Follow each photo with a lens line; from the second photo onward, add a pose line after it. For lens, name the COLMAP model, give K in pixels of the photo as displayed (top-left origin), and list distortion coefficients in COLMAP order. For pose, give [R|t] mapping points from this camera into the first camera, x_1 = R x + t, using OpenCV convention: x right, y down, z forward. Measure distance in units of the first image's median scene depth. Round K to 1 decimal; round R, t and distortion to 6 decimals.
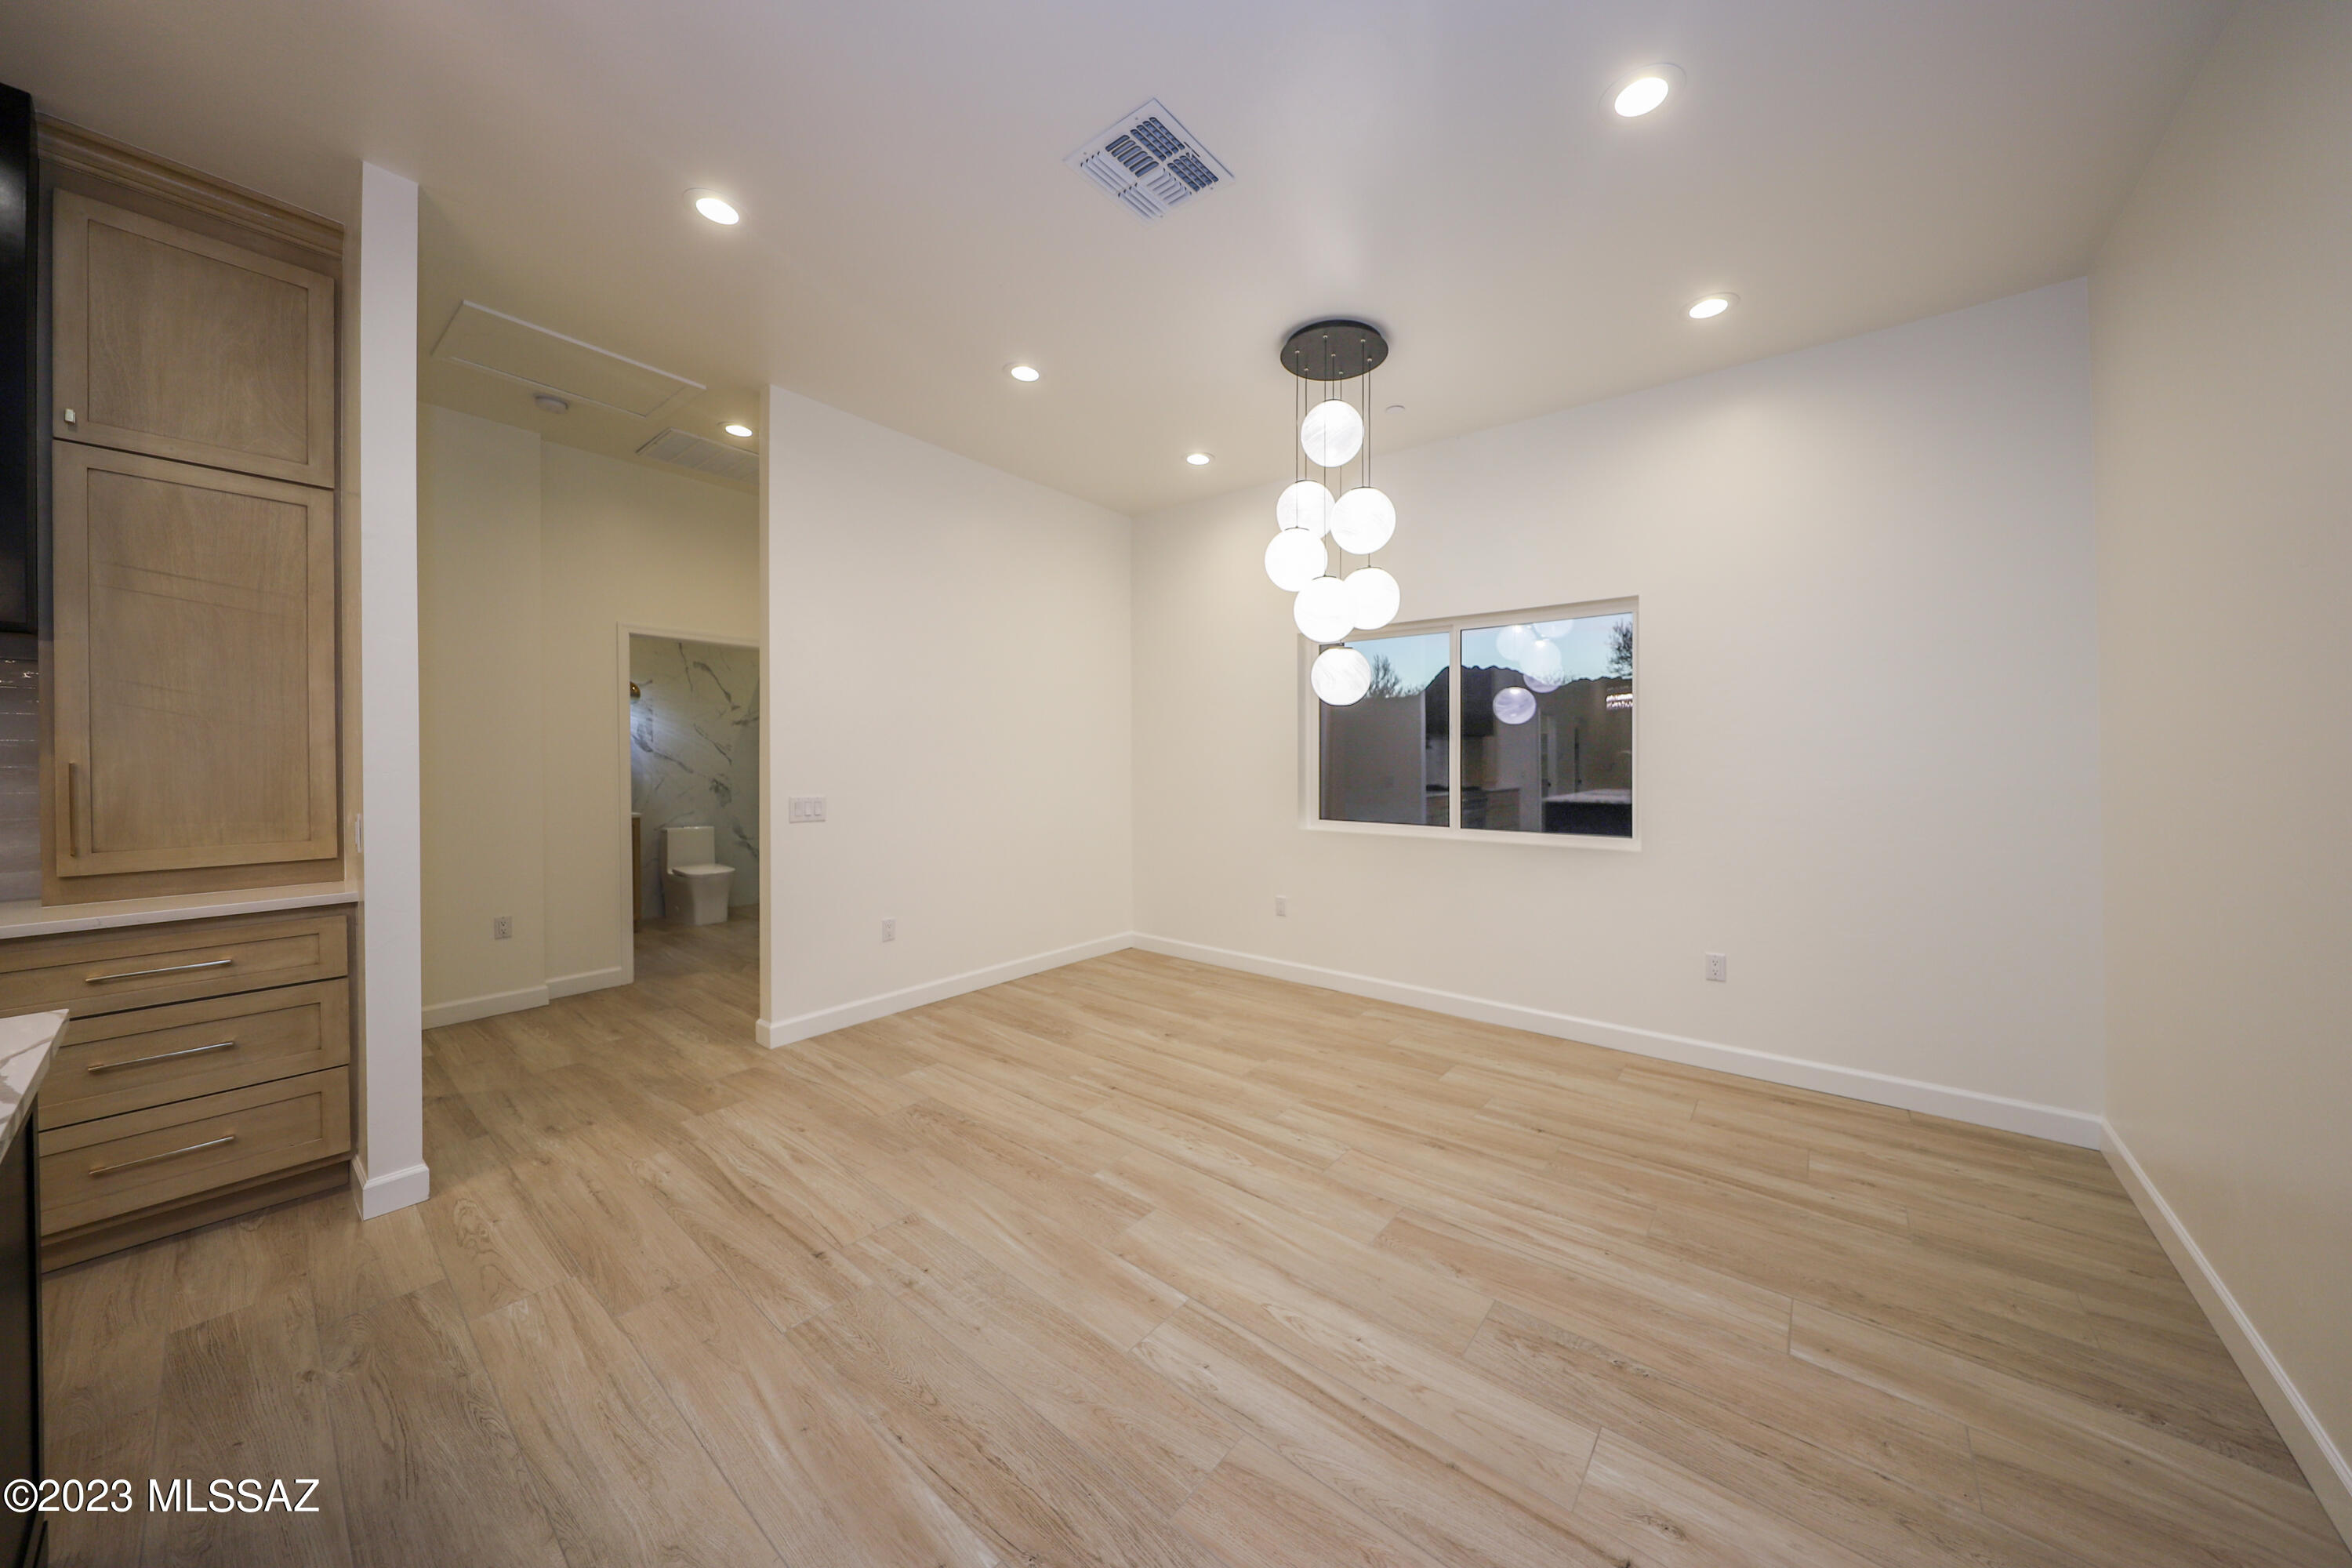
lens RADIAL K [[785.6, 0, 1187.8], [0, 785.6, 748.7], [0, 0, 1]] dist [-0.004765, 0.000082]
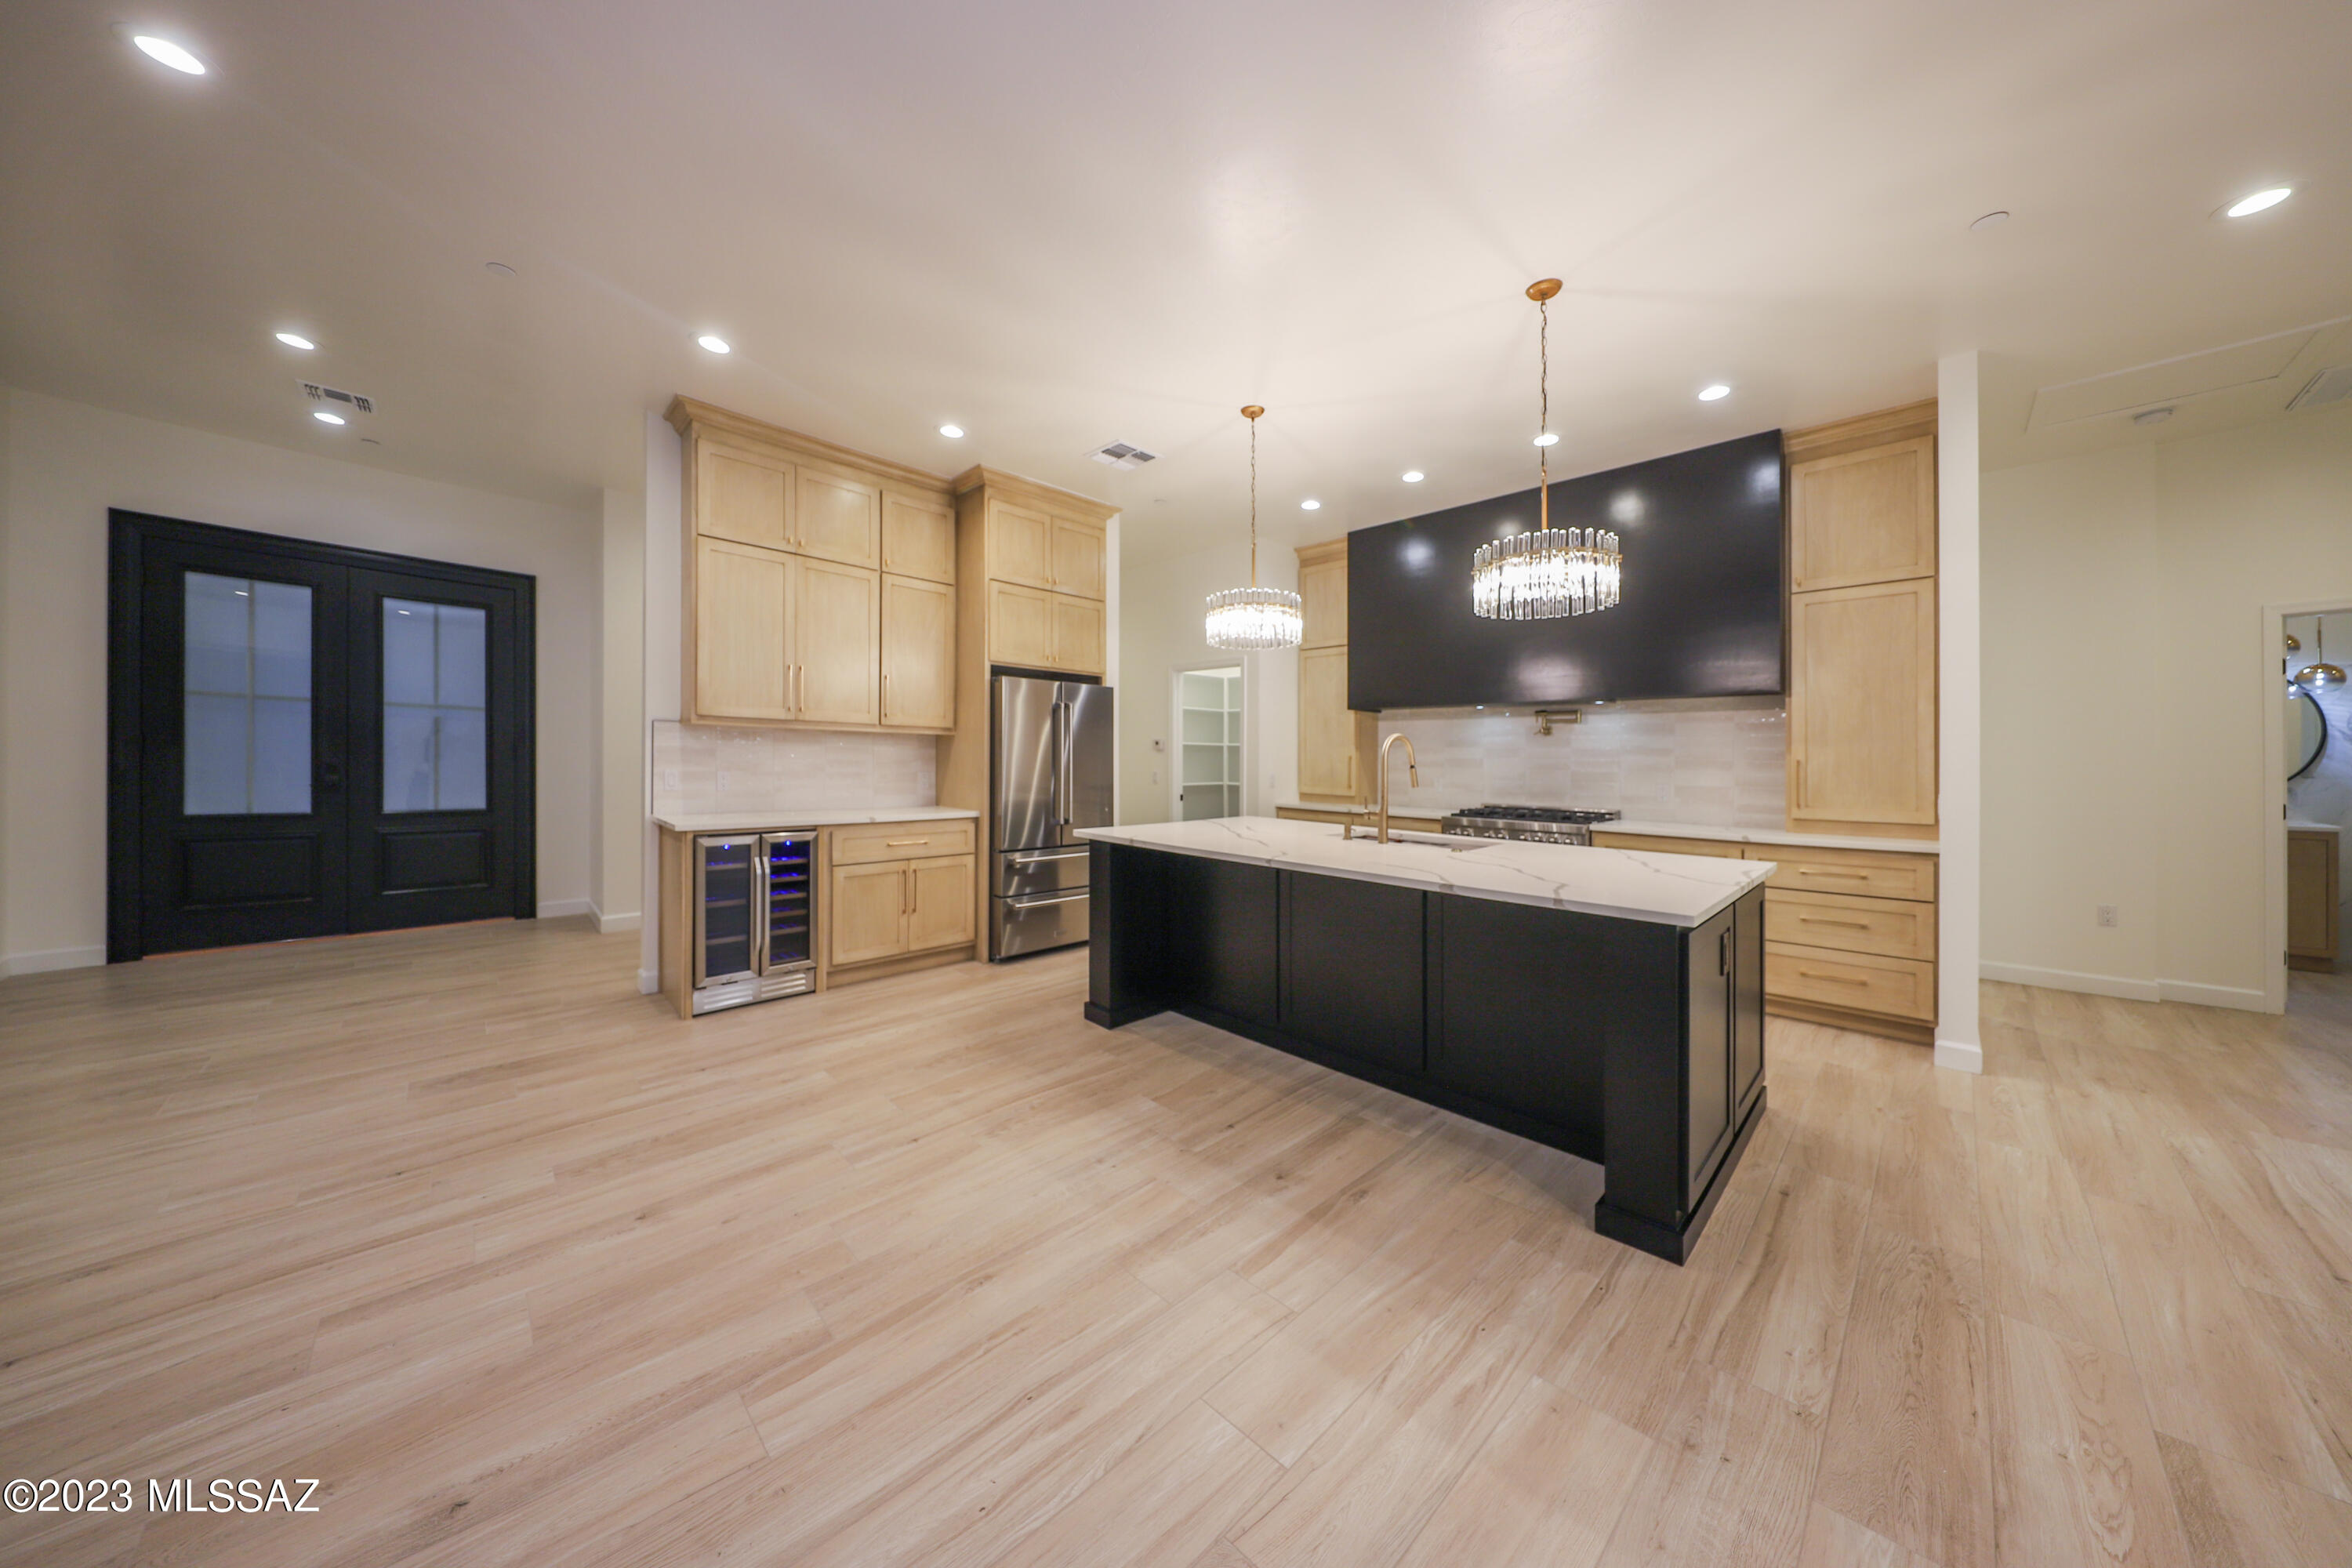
lens RADIAL K [[785.6, 0, 1134.3], [0, 785.6, 749.0], [0, 0, 1]] dist [-0.004765, 0.000082]
pose [[-0.150011, -0.002686, -0.988681, 0.571624], [-0.008514, 0.999963, -0.001425, 0.012449], [0.988648, 0.008204, -0.150029, -0.259625]]
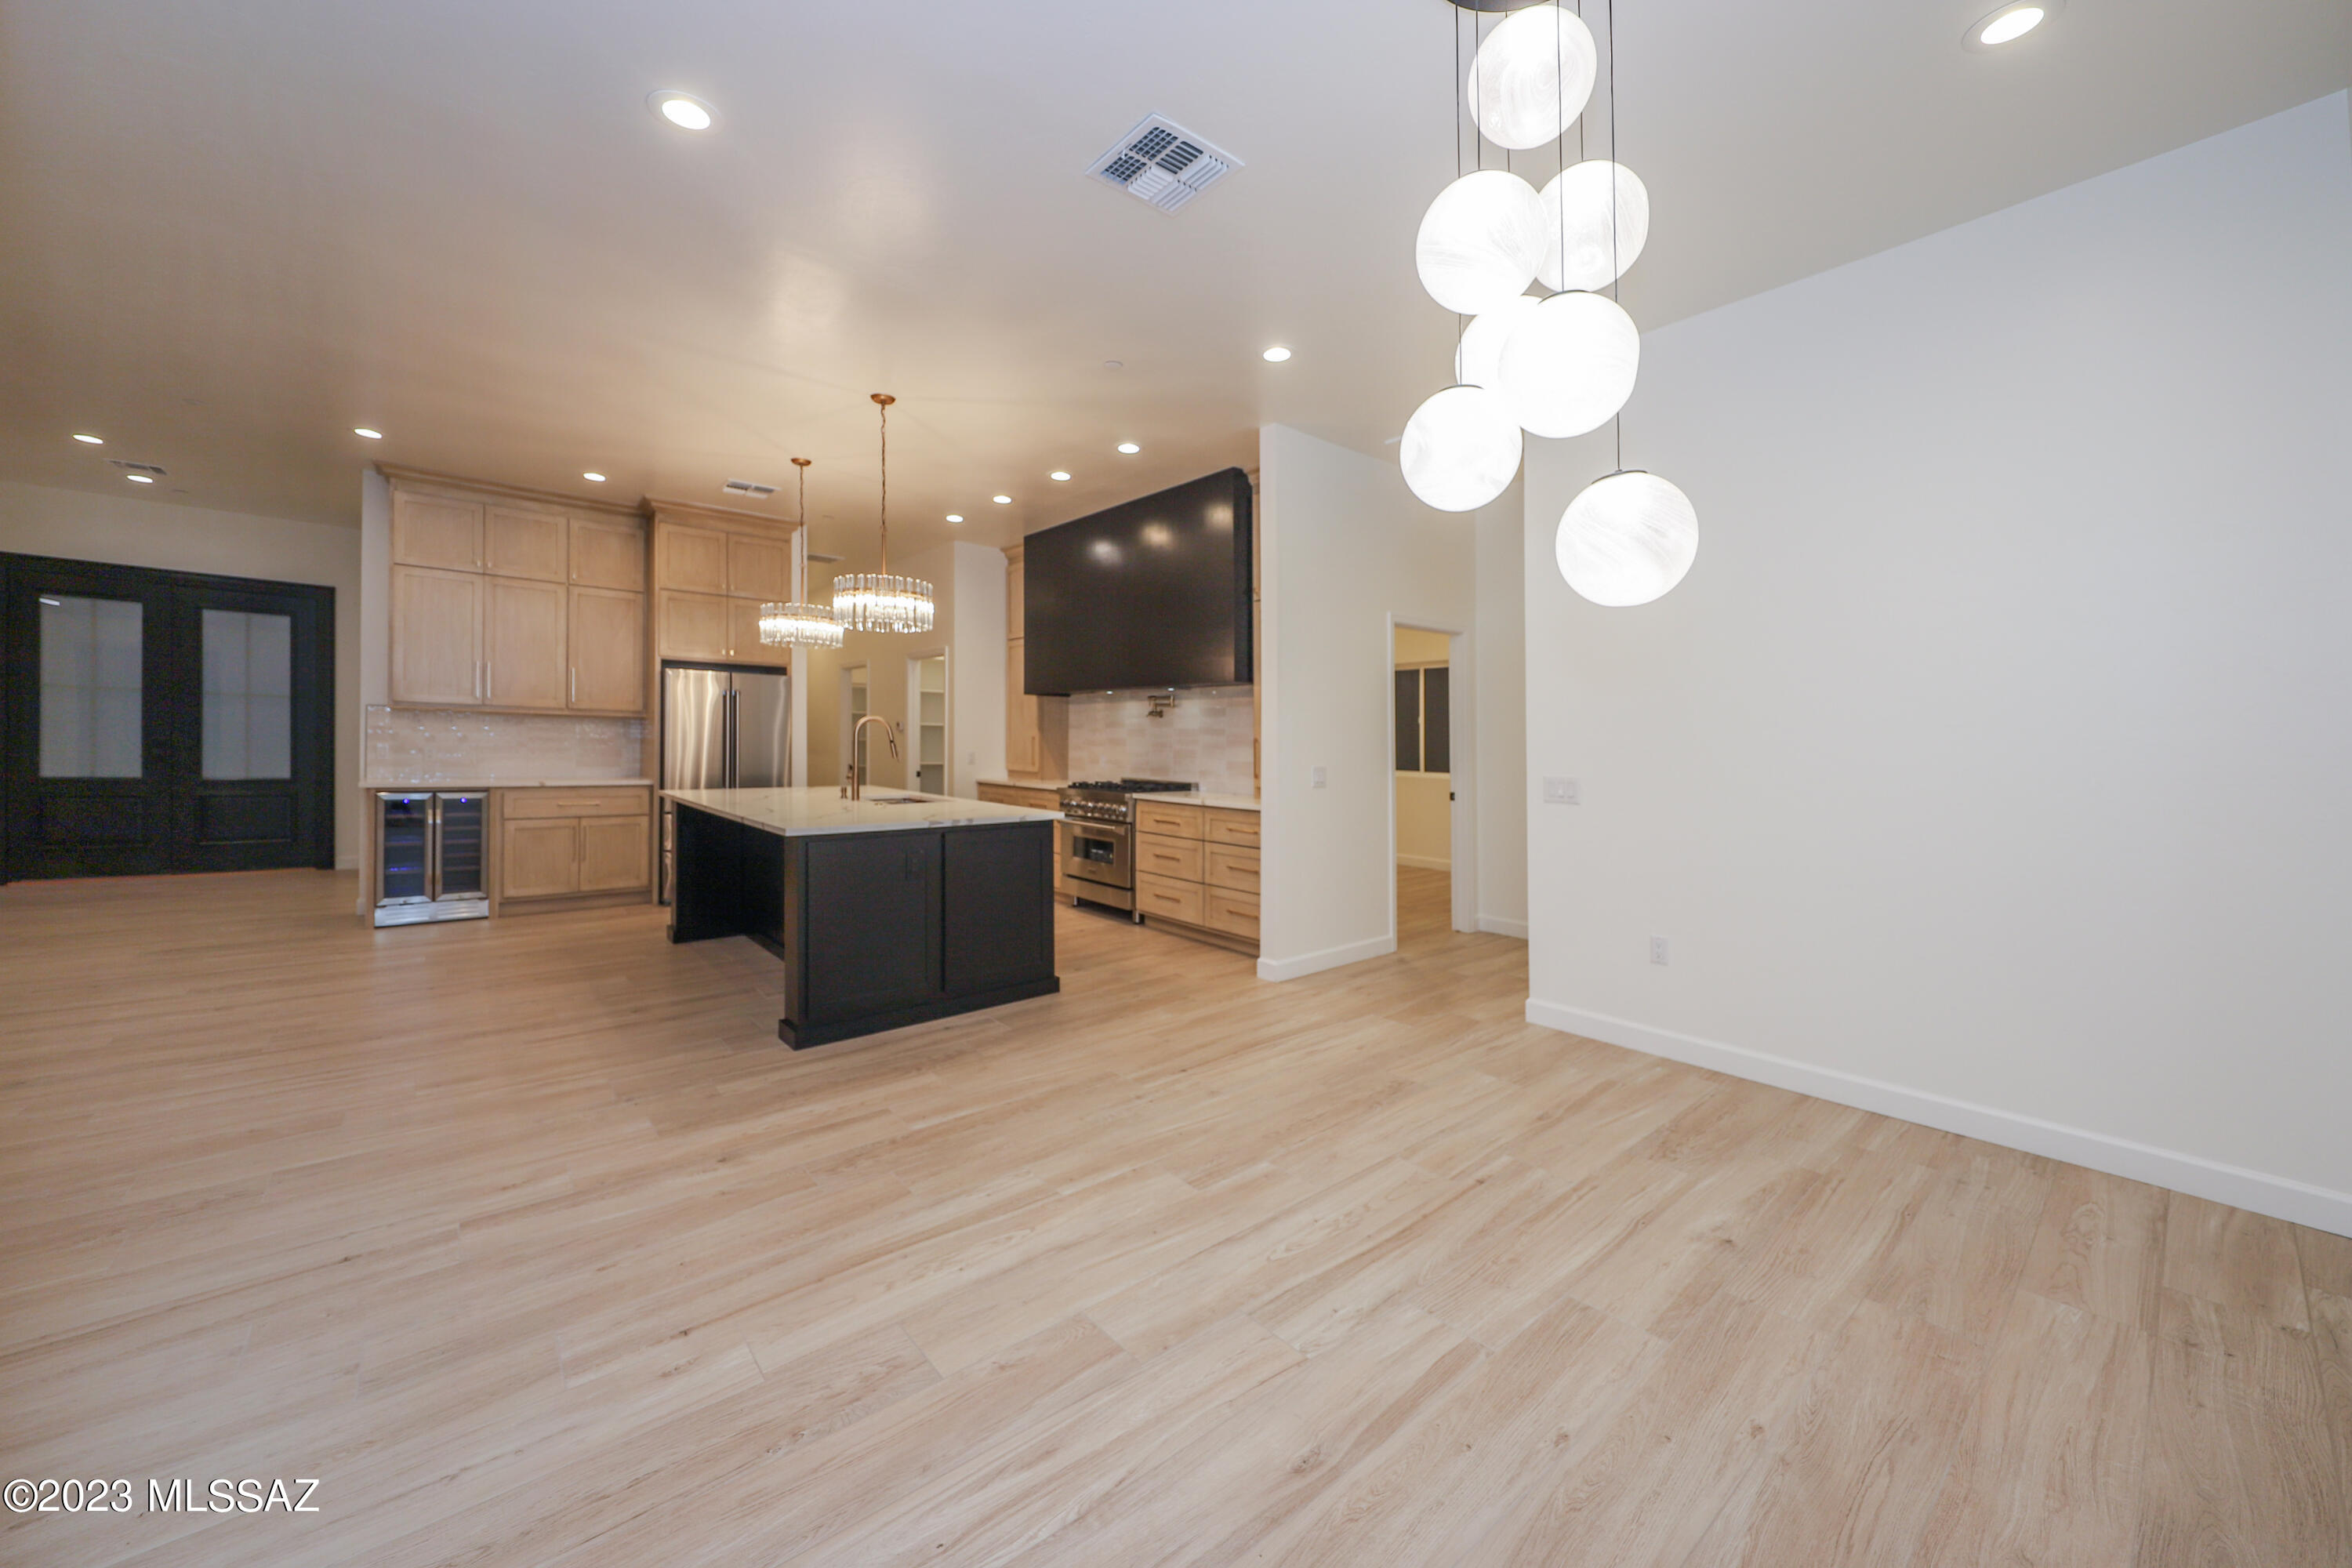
lens RADIAL K [[868.6, 0, 1161.1], [0, 868.6, 729.4], [0, 0, 1]] dist [-0.026996, 0.001536]
pose [[-0.186943, -0.007828, -0.982340, 0.967117], [-0.009074, 0.999939, -0.006241, 0.018449], [0.982329, 0.007748, -0.187002, 1.083421]]
